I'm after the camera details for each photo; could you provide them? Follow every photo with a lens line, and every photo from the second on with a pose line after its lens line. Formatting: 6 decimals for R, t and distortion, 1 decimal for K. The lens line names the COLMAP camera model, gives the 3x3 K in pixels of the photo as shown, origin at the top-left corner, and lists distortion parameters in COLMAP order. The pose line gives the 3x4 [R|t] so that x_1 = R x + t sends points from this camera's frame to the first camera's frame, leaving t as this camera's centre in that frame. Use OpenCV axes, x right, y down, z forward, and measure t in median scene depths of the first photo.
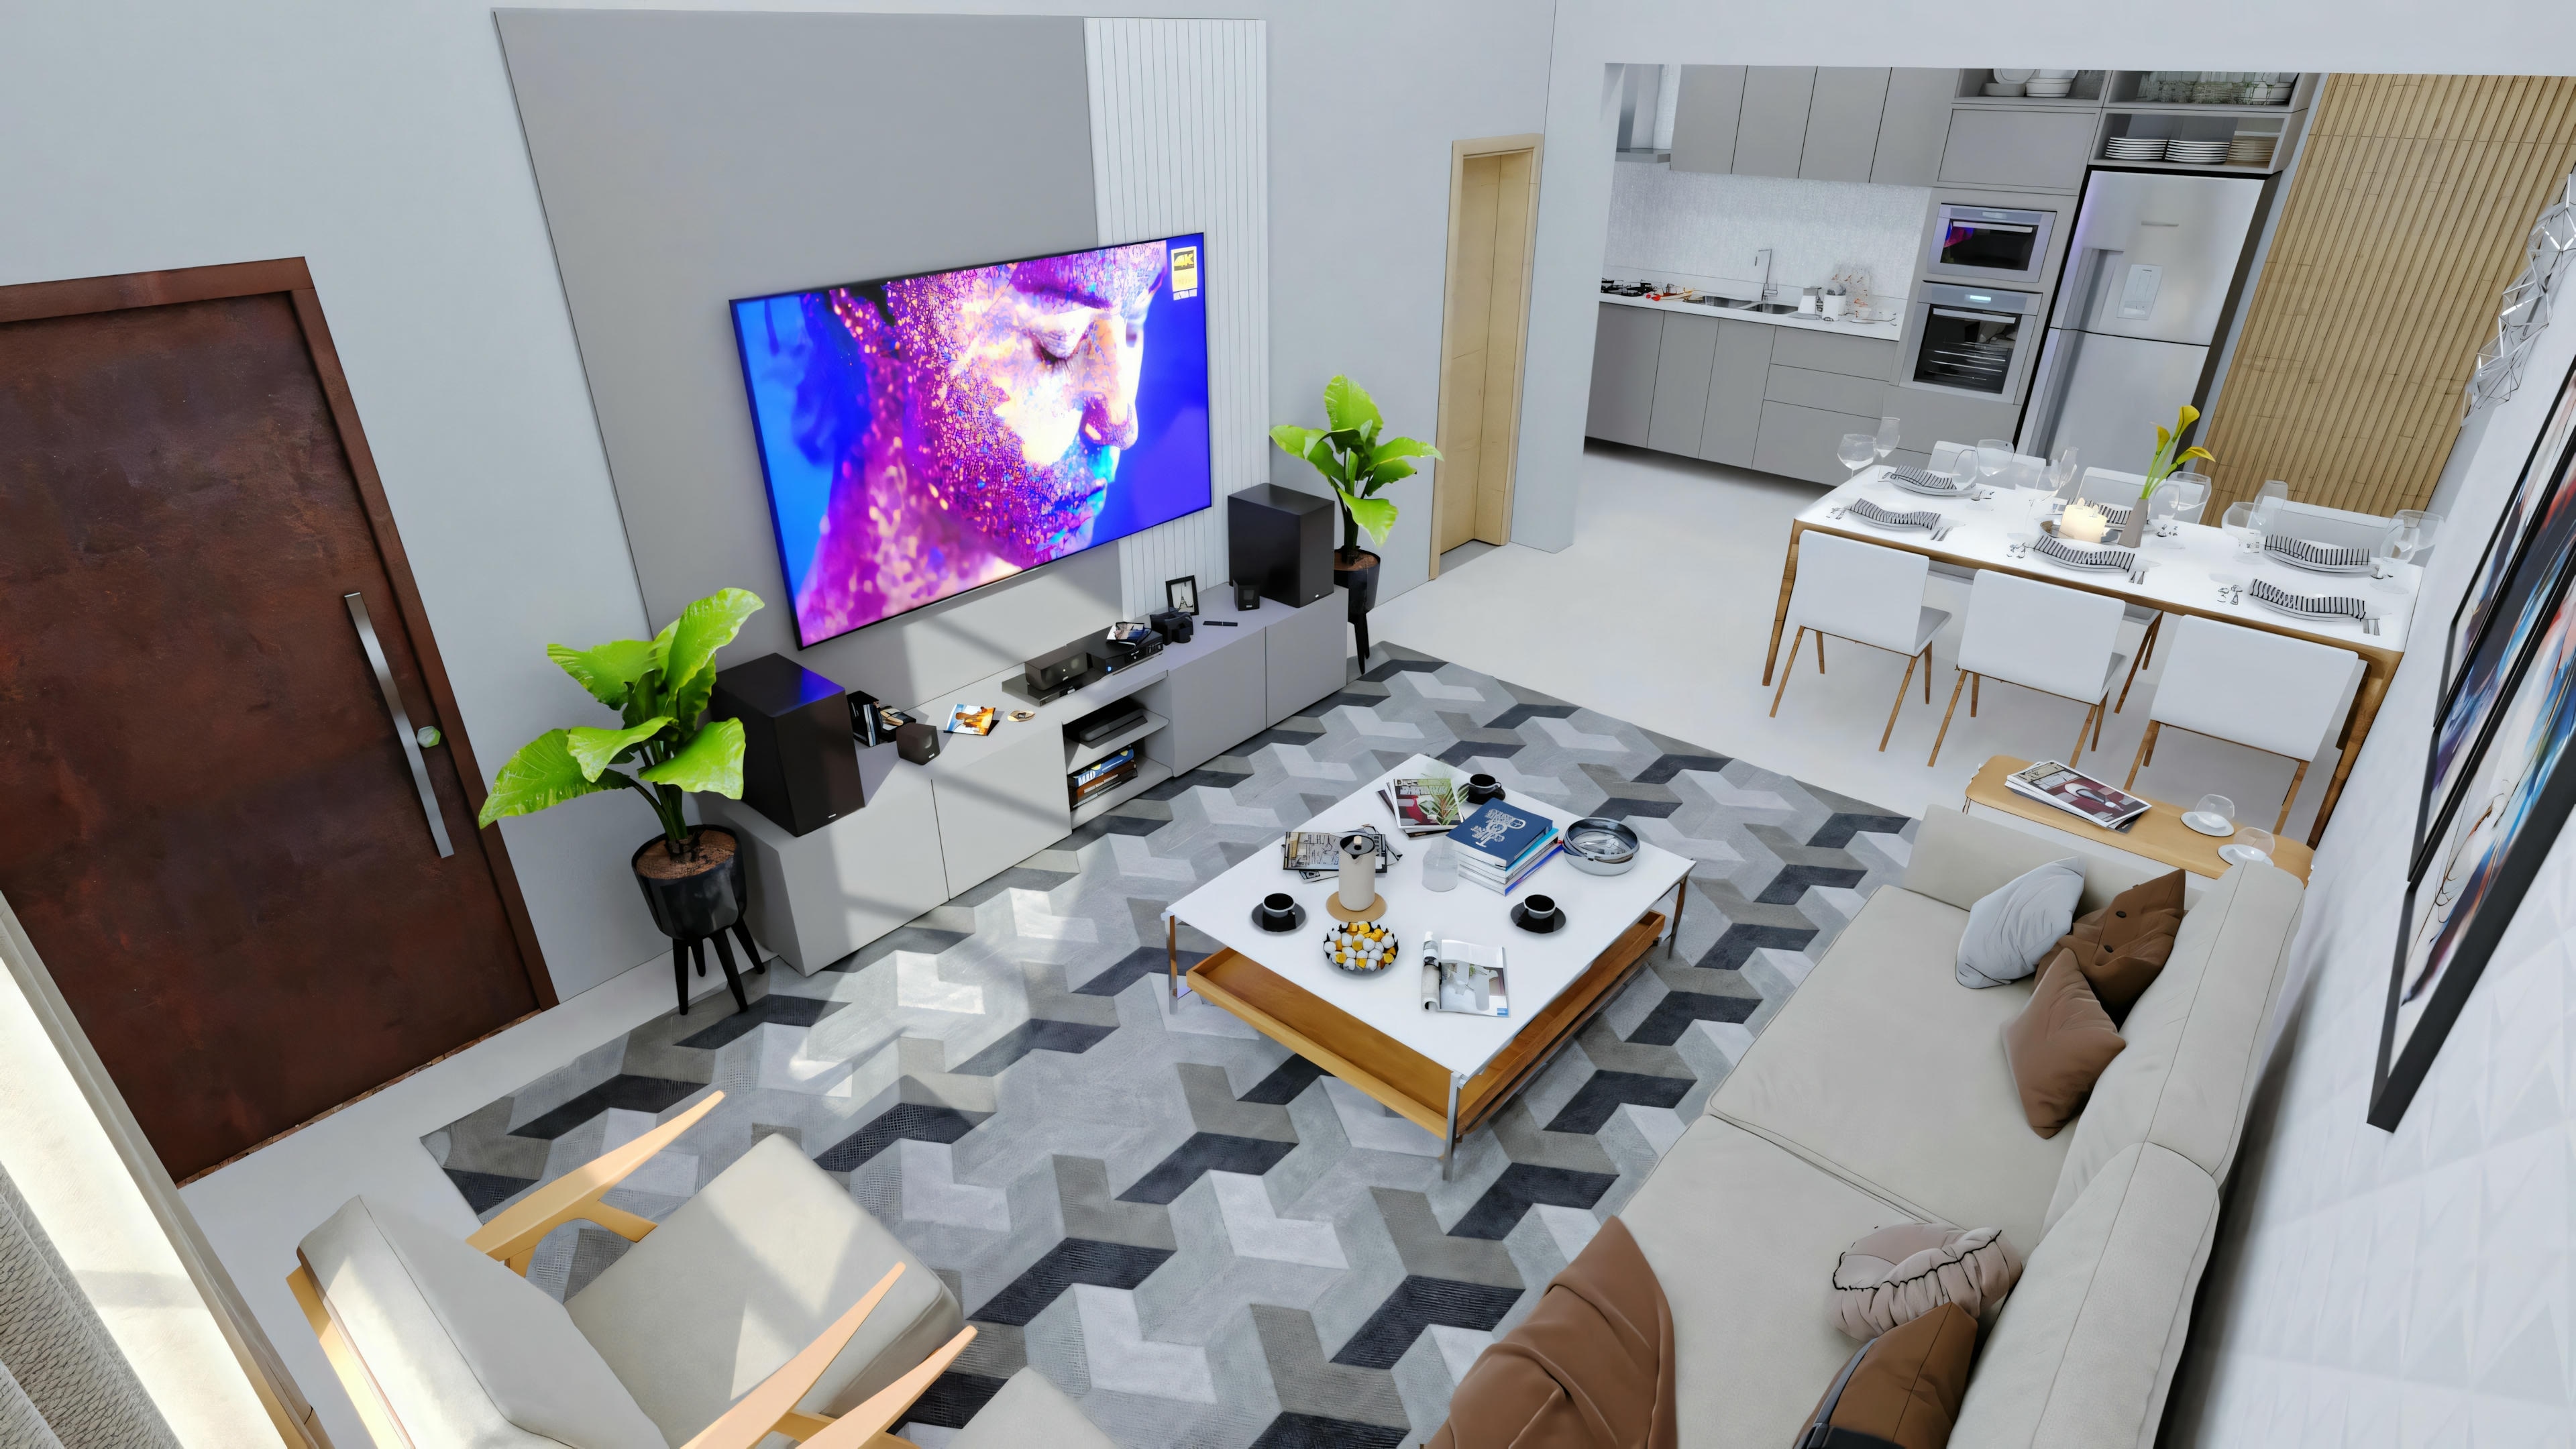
lens RADIAL K [[1291.9, 0, 1288.9], [0, 1291.9, 729.5], [0, 0, 1]] dist [0.000529, -0.000106]
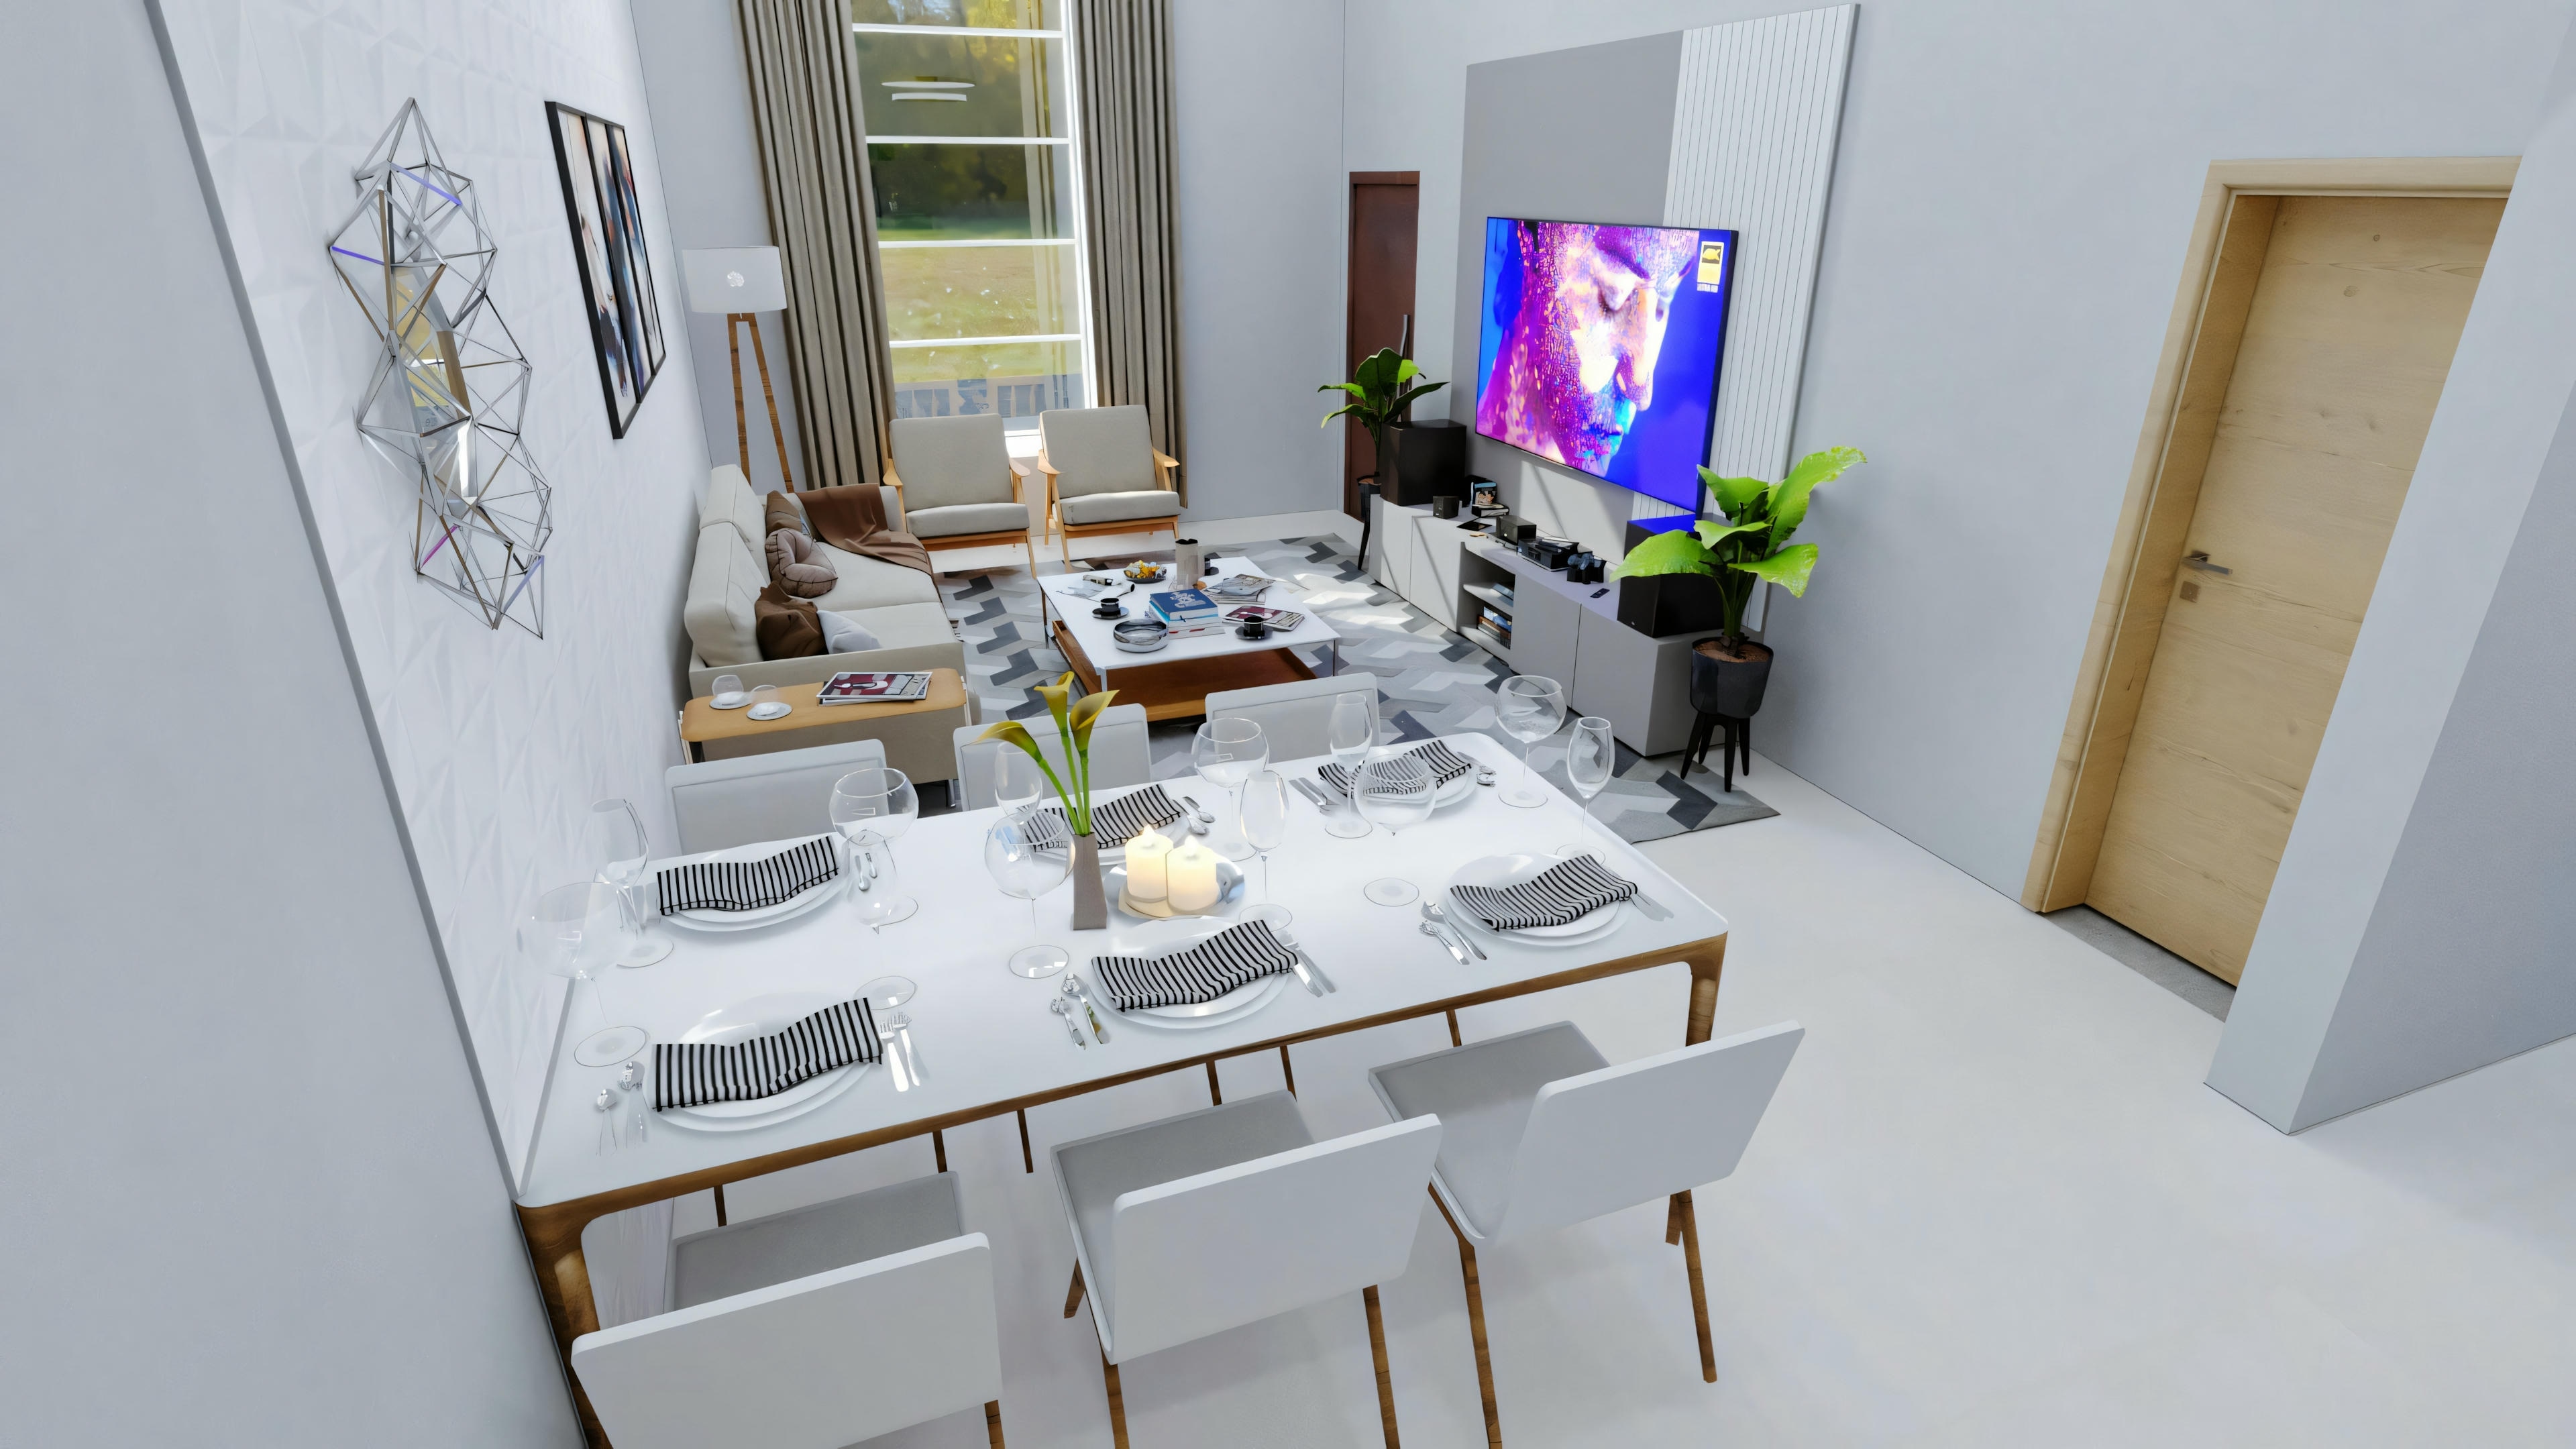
lens RADIAL K [[1291.9, 0, 1288.9], [0, 1291.9, 729.5], [0, 0, 1]] dist [0.000529, -0.000106]
pose [[-0.479223, 0.346726, -0.806304, 1.115776], [-0.413684, 0.720991, 0.555911, -0.562817], [0.774087, 0.599960, -0.202081, 1.264968]]
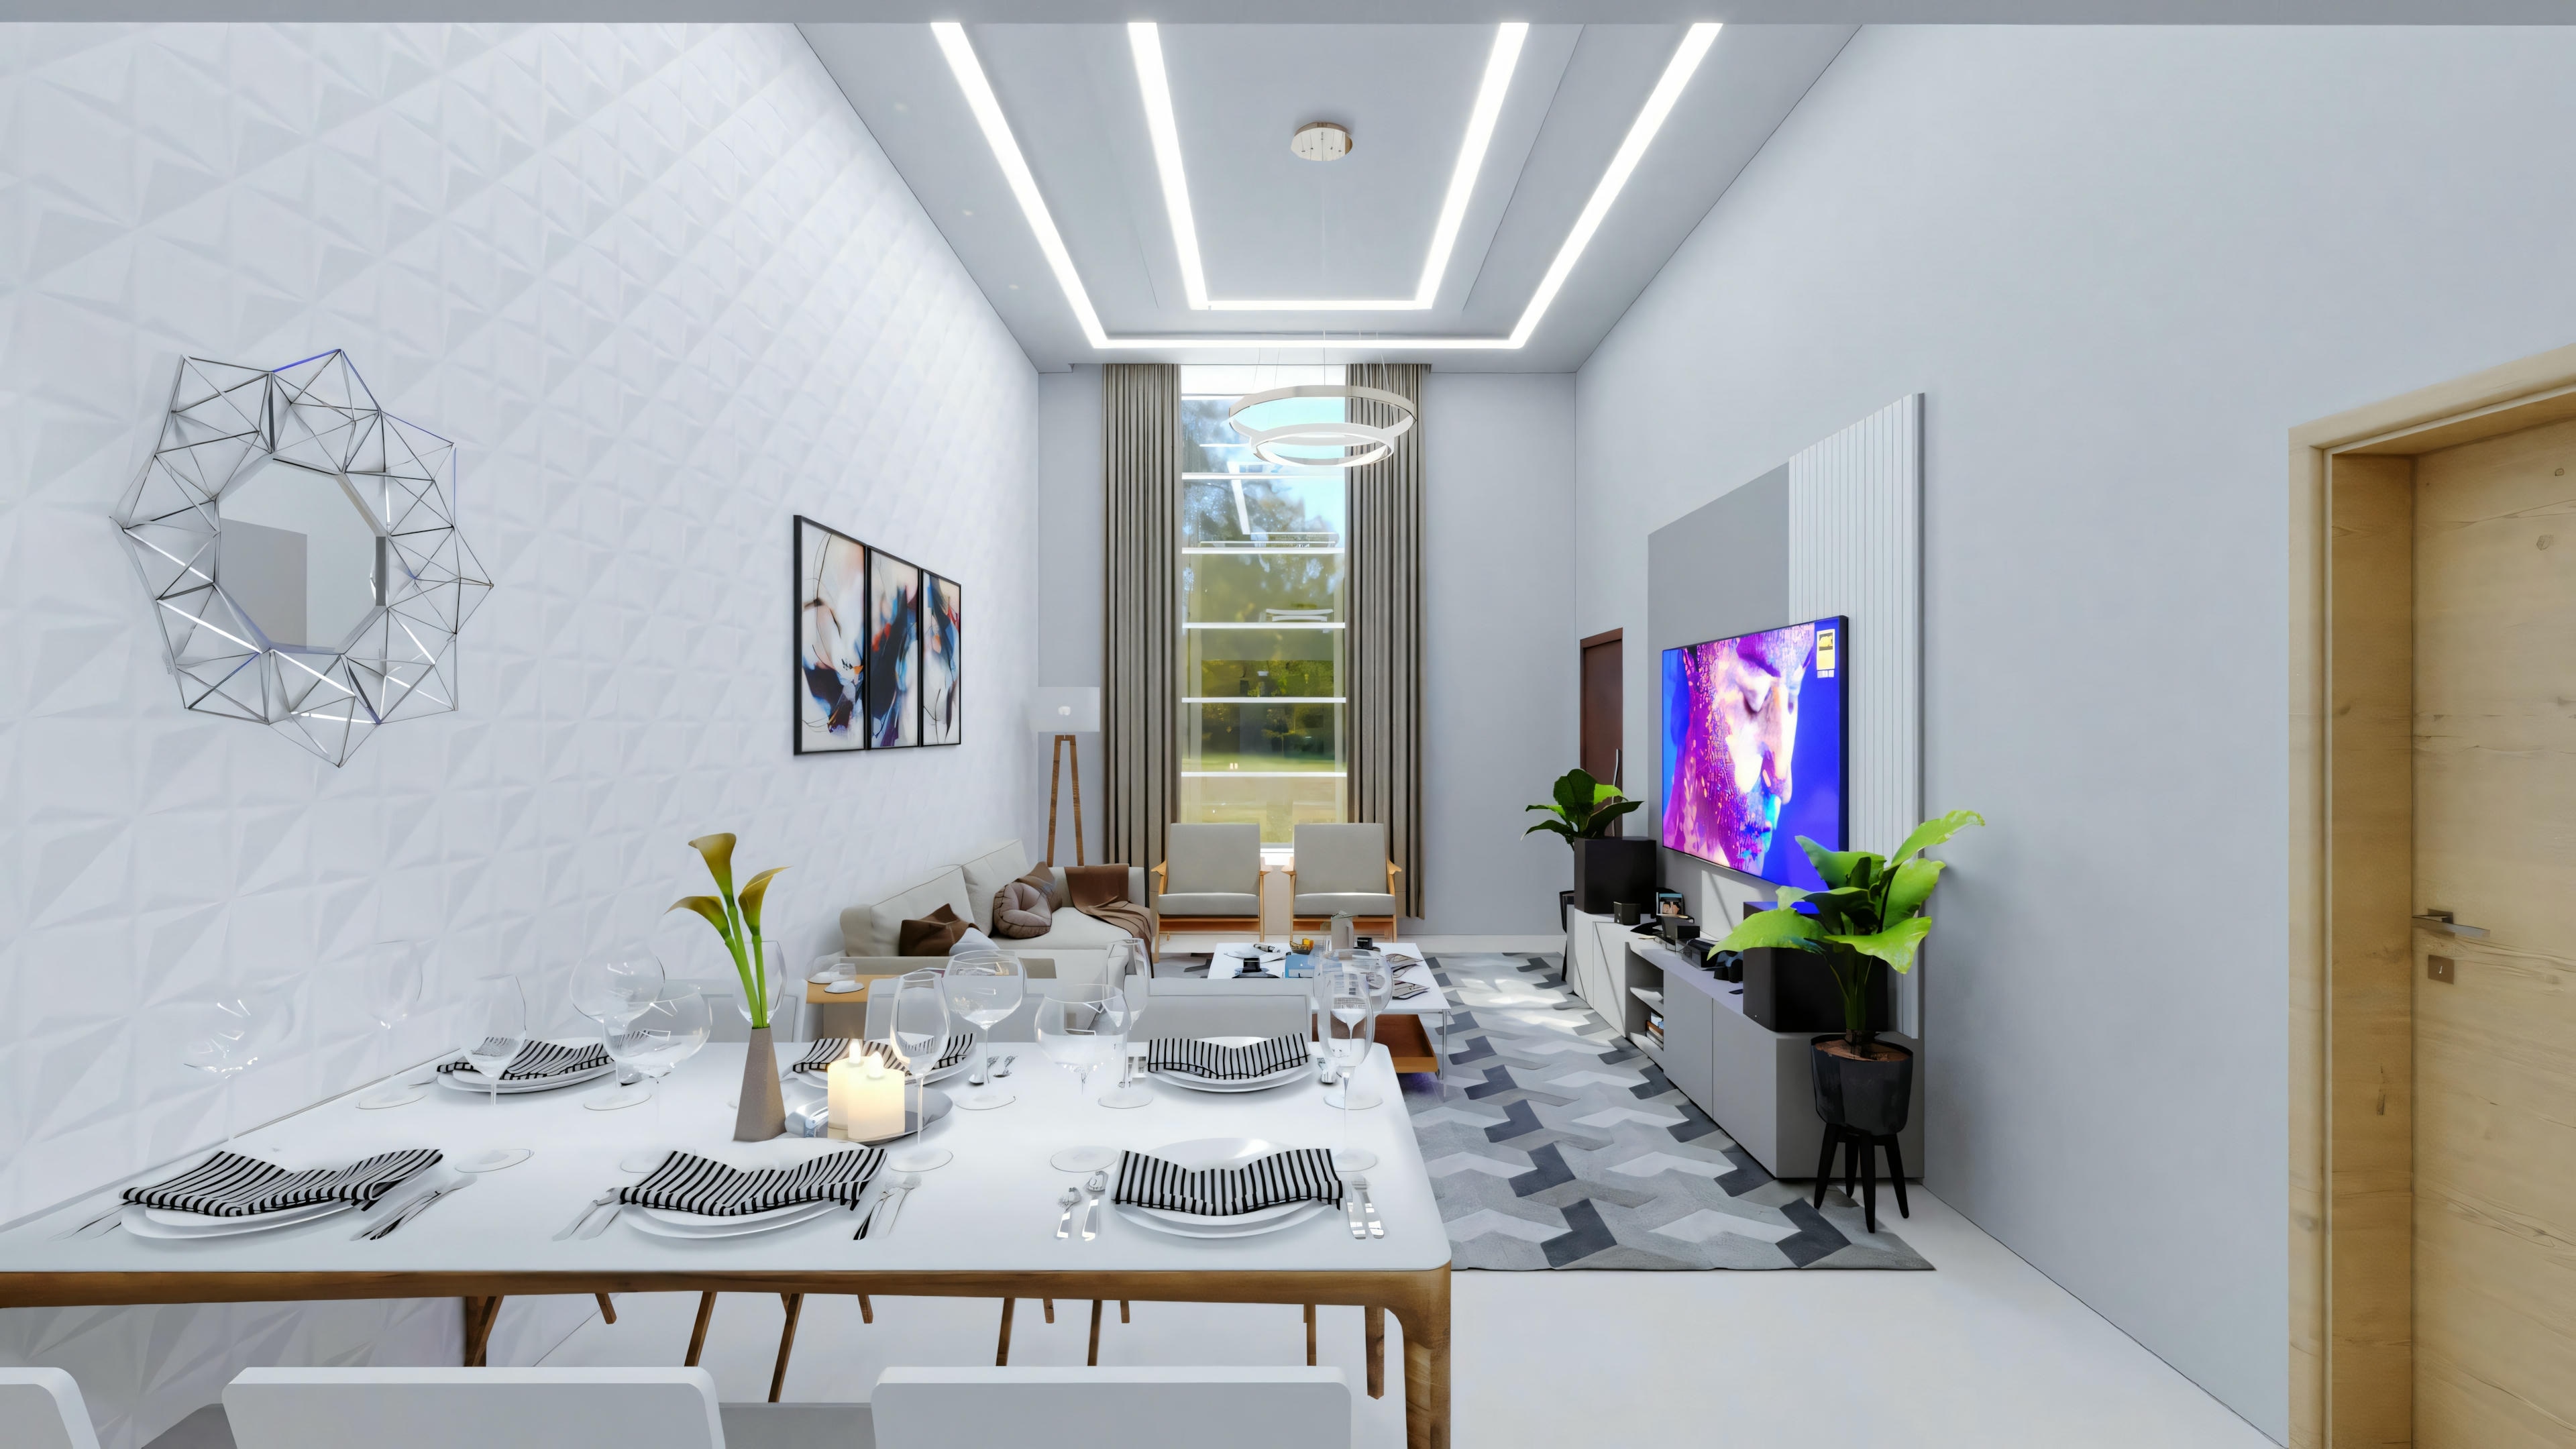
lens RADIAL K [[1085.1, 0, 1288.0], [0, 1085.1, 724.5], [0, 0, 1]] dist [0.000965, 0.000057]
pose [[-0.756015, 0.000308, -0.654555, 0.861279], [-0.308658, 0.881669, 0.356916, -0.517472], [0.577211, 0.471867, -0.666460, 1.461764]]
